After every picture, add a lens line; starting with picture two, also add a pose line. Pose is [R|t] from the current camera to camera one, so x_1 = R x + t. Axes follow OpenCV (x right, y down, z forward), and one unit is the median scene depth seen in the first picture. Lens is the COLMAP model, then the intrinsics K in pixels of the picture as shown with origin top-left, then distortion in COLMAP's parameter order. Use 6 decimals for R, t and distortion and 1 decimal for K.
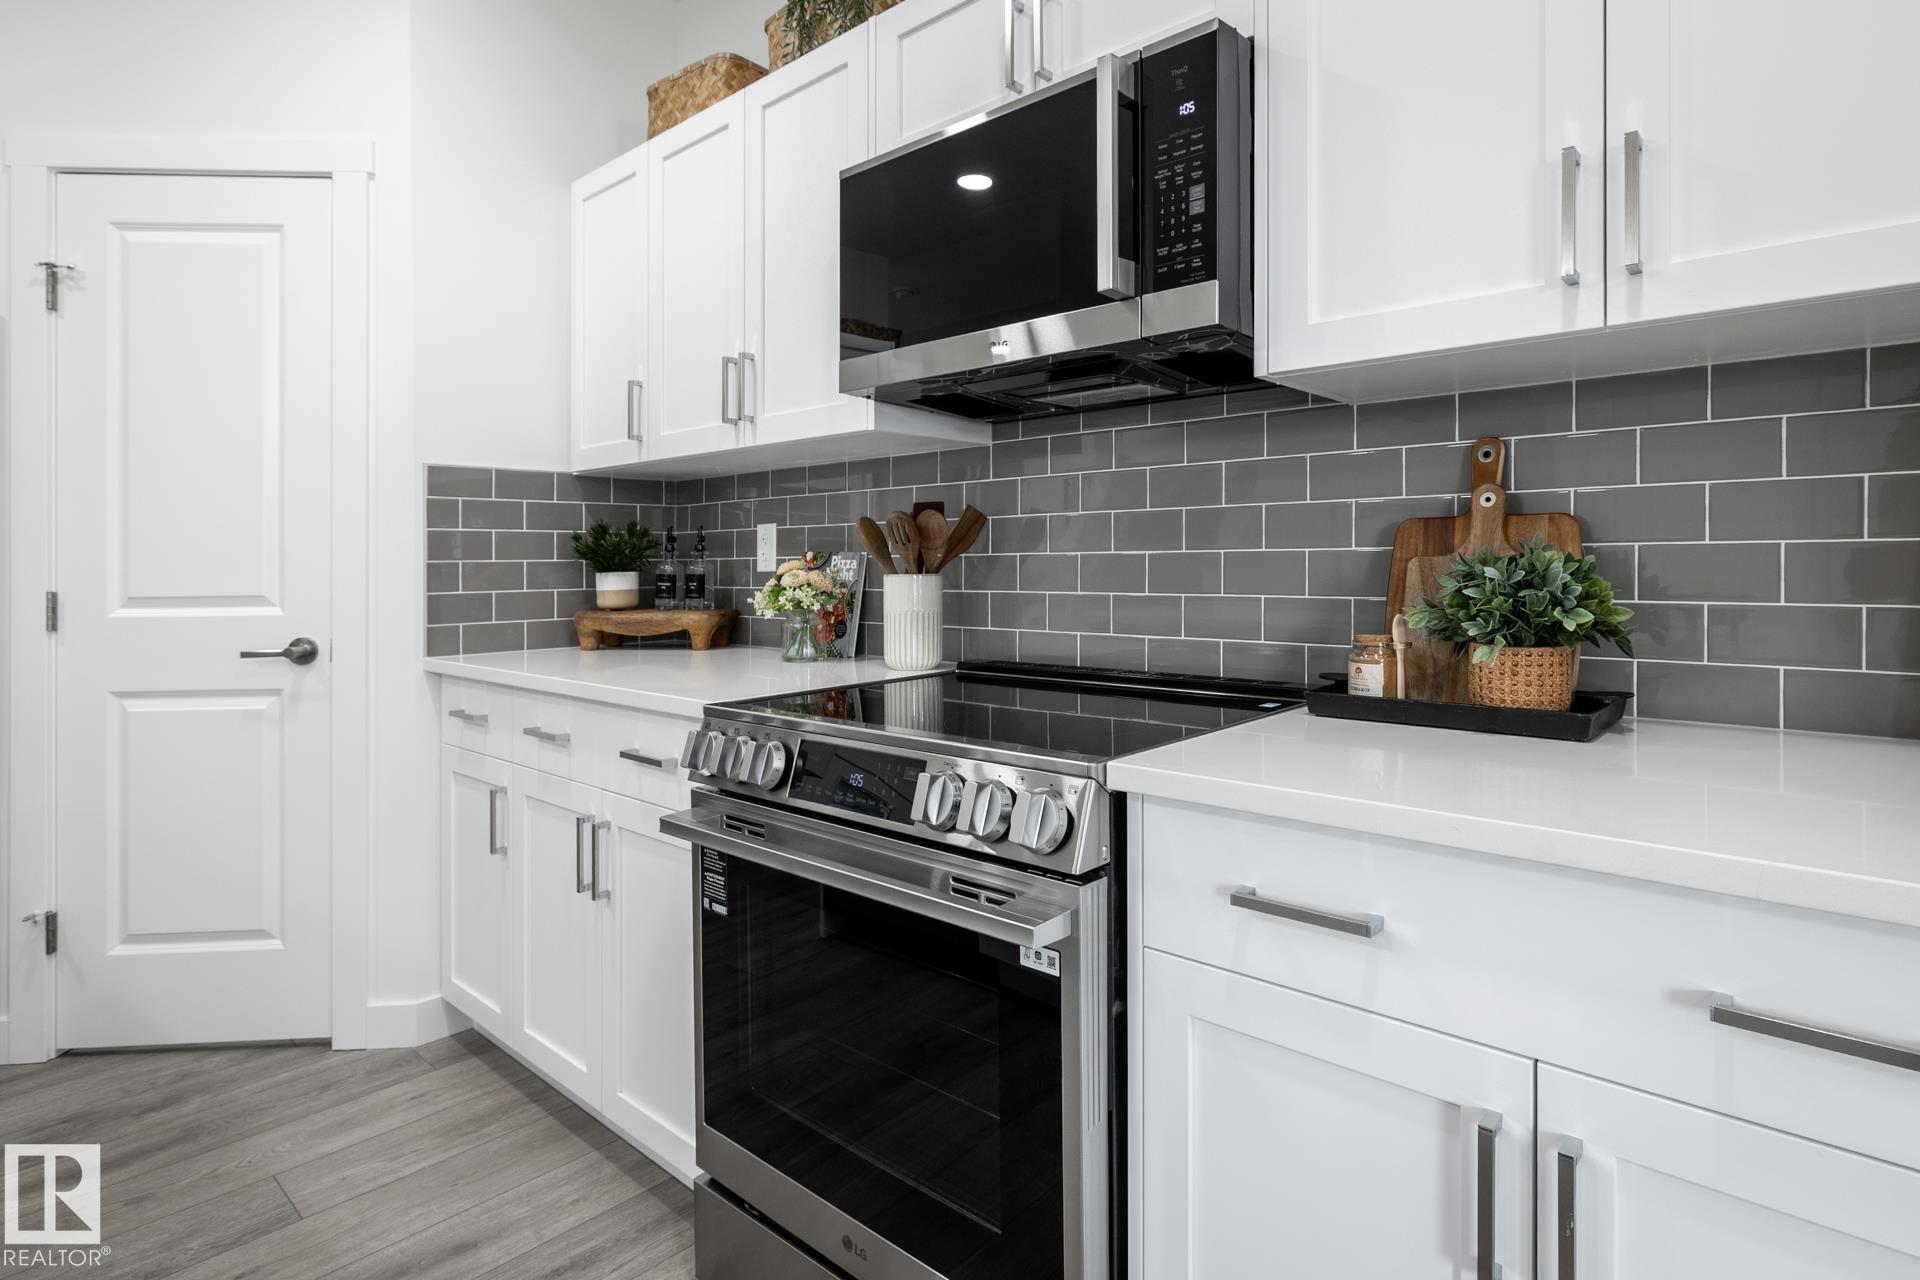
lens RADIAL K [[985.0, 0, 1029.3], [0, 985.0, 560.9], [0, 0, 1]] dist [-0.000541, 0.000212]
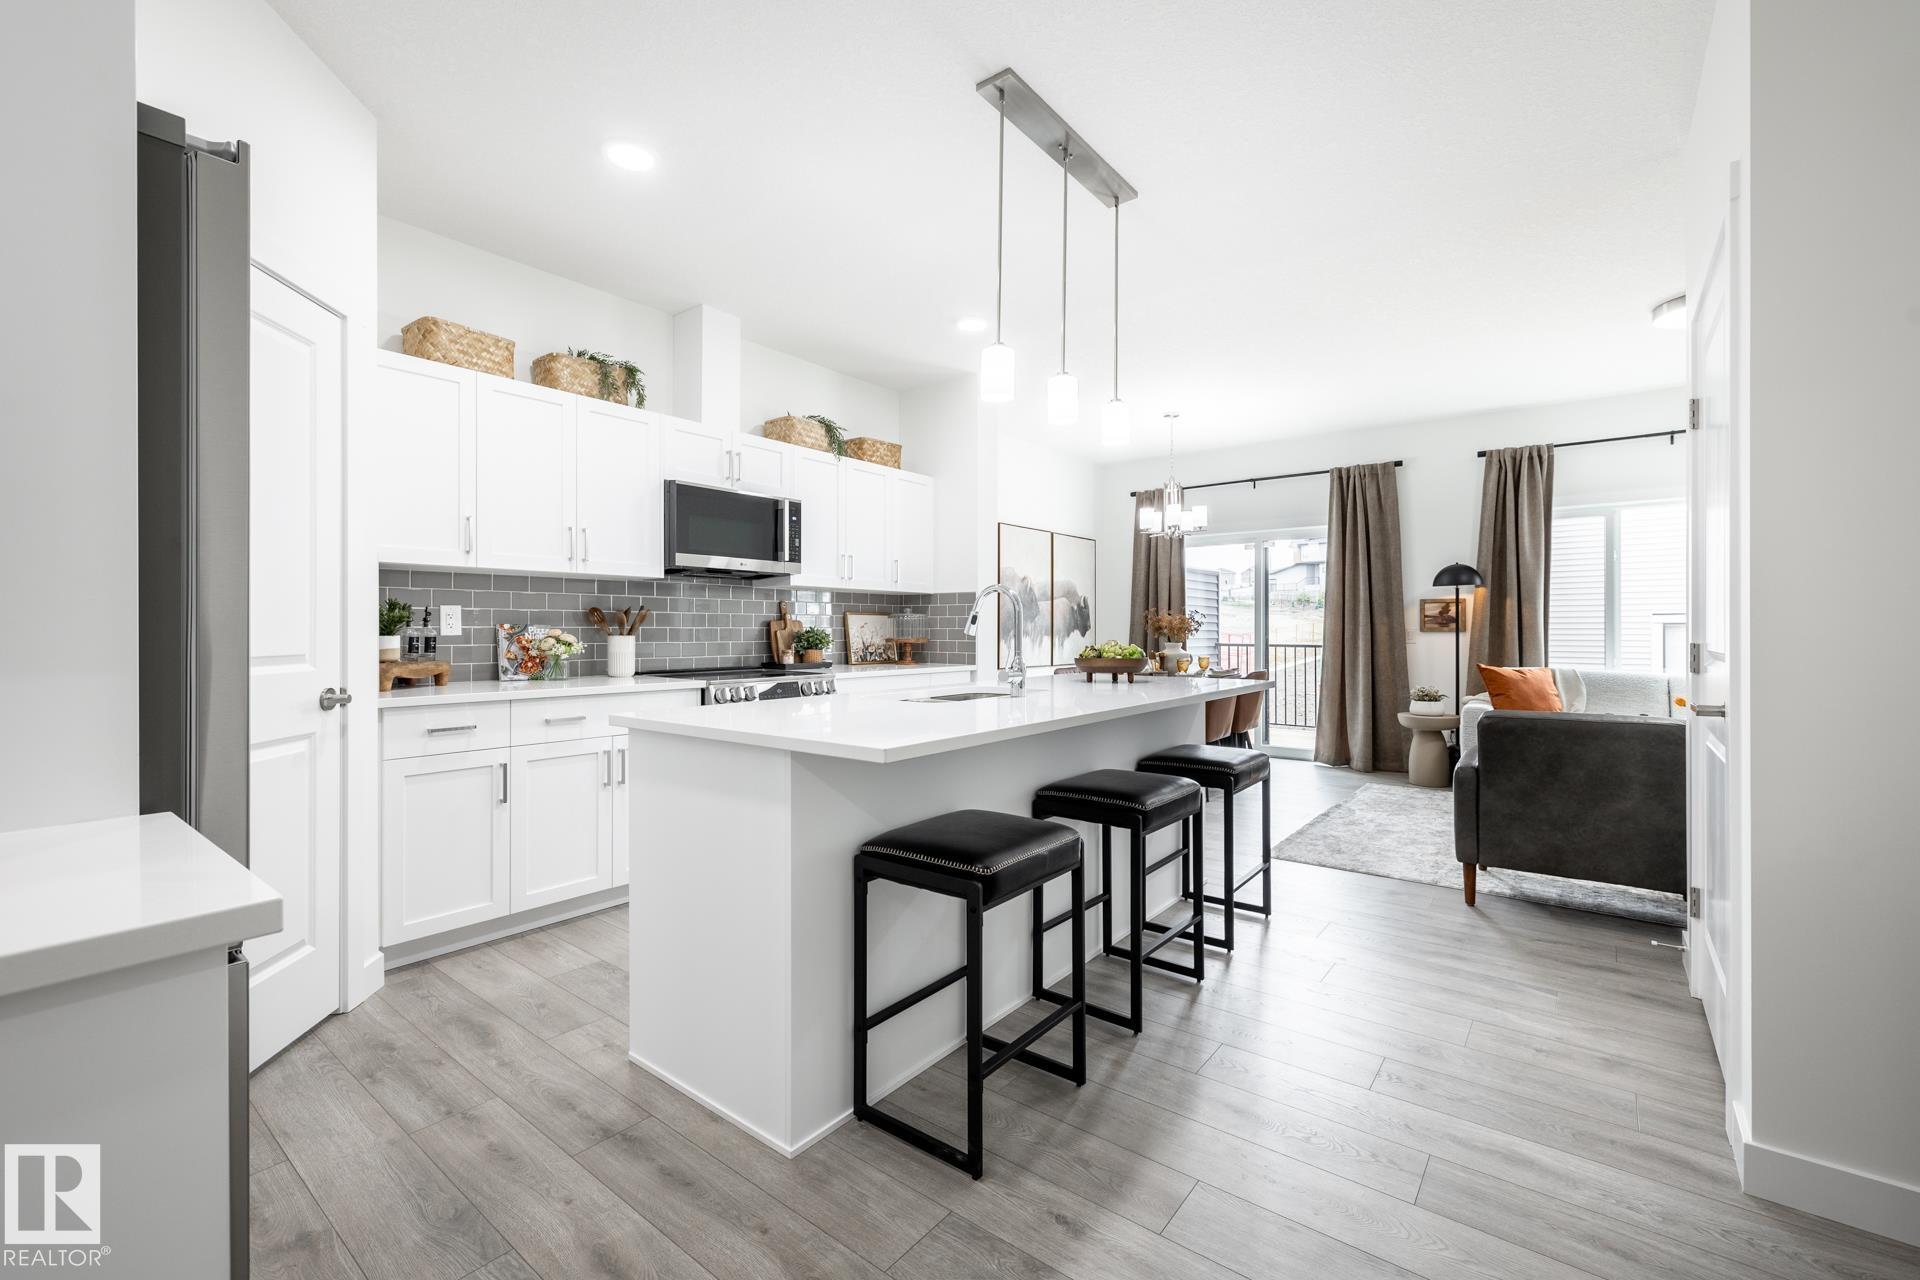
lens RADIAL K [[809.8, 0, 944.9], [0, 809.8, 631.0], [0, 0, 1]] dist [-0.000131, -0.000205]
pose [[-0.020881, 0.008960, 0.999742, -1.816484], [0.000138, 0.999960, -0.008959, 0.017082], [-0.999782, -0.000049, -0.020882, 0.268323]]
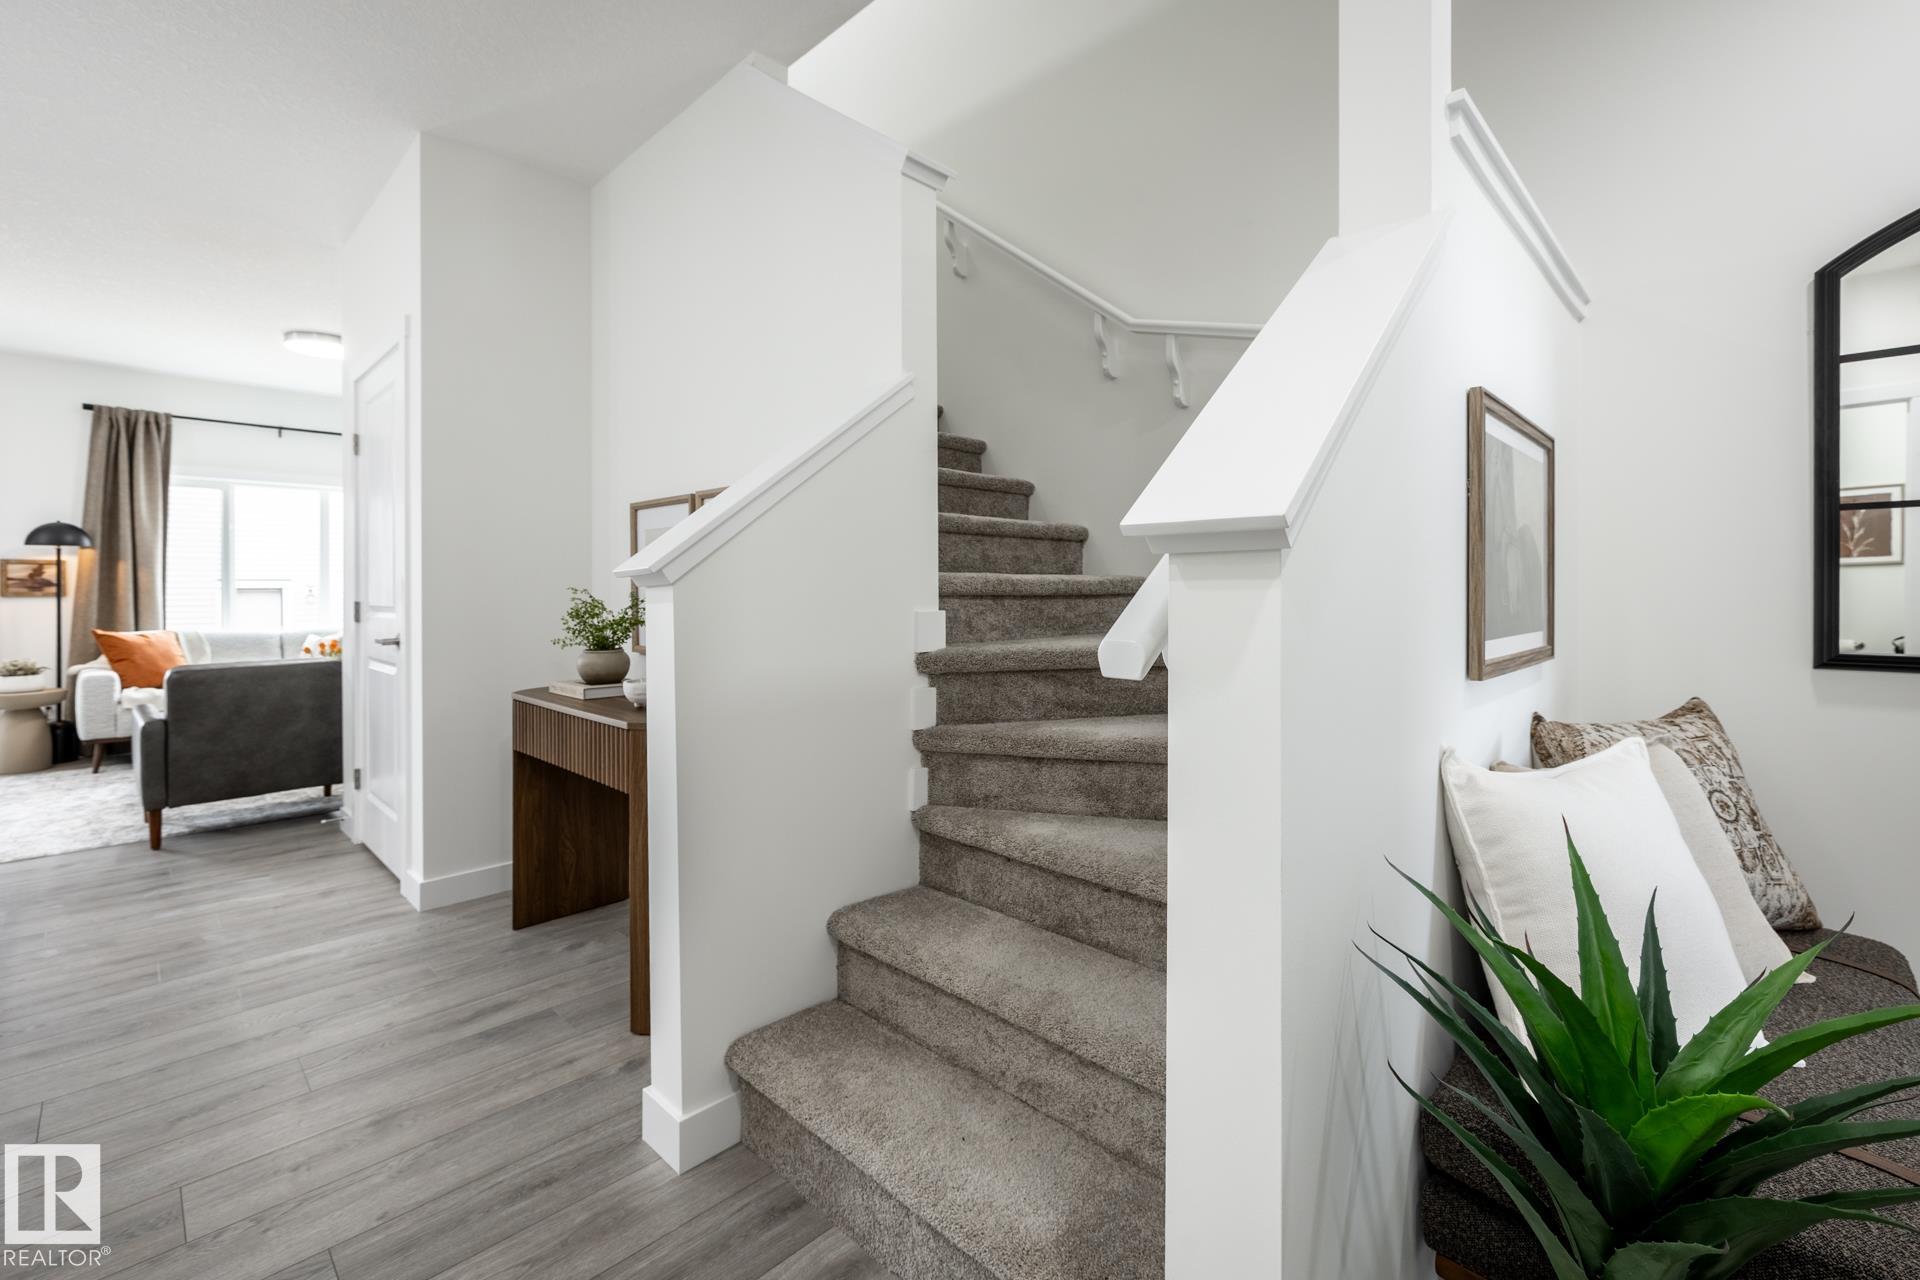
lens RADIAL K [[825.6, 0, 952.2], [0, 825.6, 592.4], [0, 0, 1]] dist [-0.001899, -0.000608]
pose [[-0.996576, 0.015519, 0.081208, -2.036224], [0.015688, 0.999876, 0.001447, 0.021546], [-0.081176, 0.002716, -0.996696, 0.731008]]
